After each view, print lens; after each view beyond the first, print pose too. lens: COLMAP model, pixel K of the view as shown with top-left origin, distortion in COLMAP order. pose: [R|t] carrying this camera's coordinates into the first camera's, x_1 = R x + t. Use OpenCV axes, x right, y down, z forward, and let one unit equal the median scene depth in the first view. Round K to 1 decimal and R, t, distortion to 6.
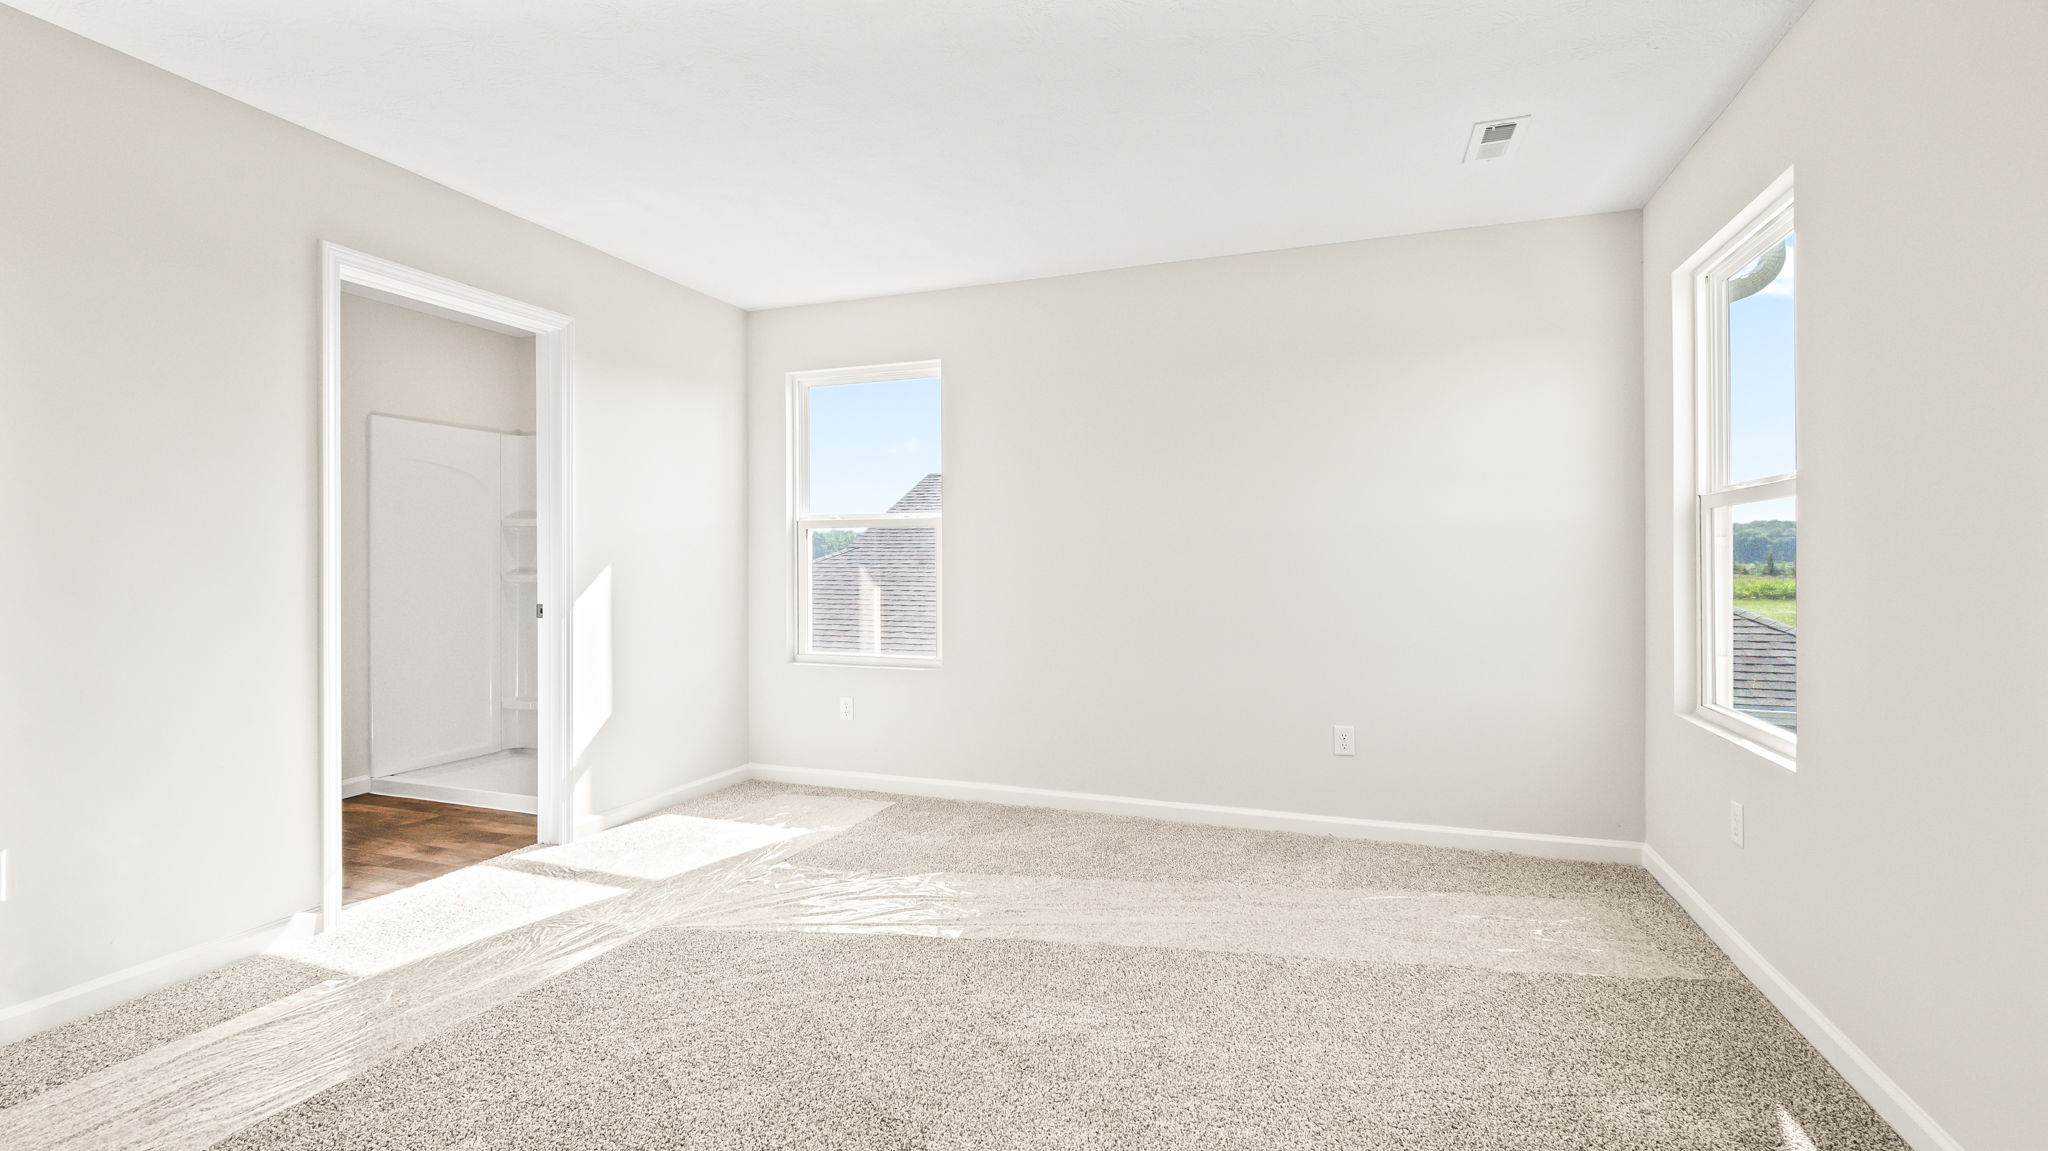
lens RADIAL K [[889.1, 0, 1024.6], [0, 889.1, 564.7], [0, 0, 1]] dist [0.000353, 0.000466]
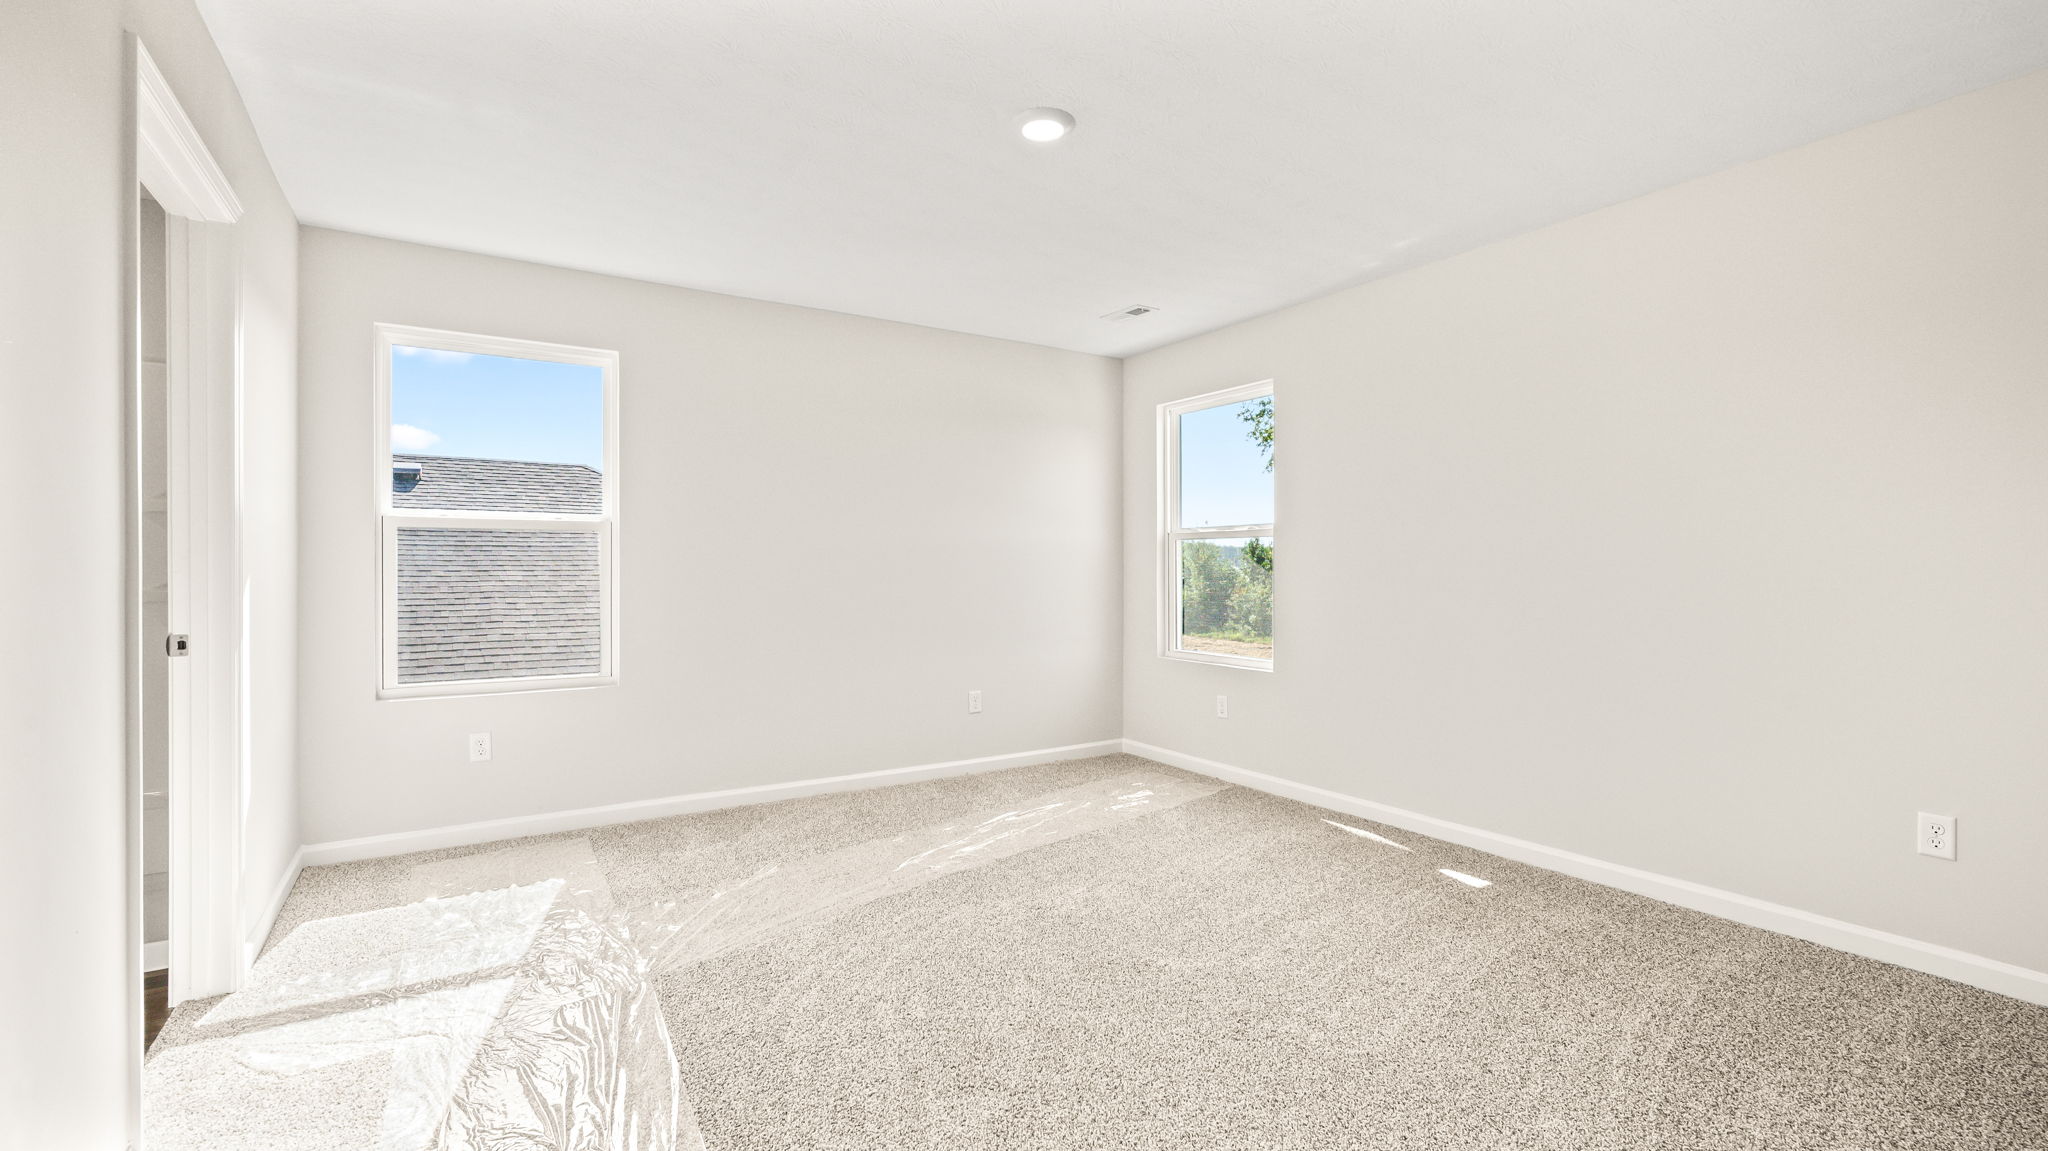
lens RADIAL K [[889.1, 0, 1017.4], [0, 889.1, 574.3], [0, 0, 1]] dist [0.000353, 0.000466]
pose [[0.611427, -0.003908, 0.791291, -0.720982], [0.000109, 0.999988, 0.004854, -0.003516], [-0.791301, -0.002882, 0.611420, 0.129243]]
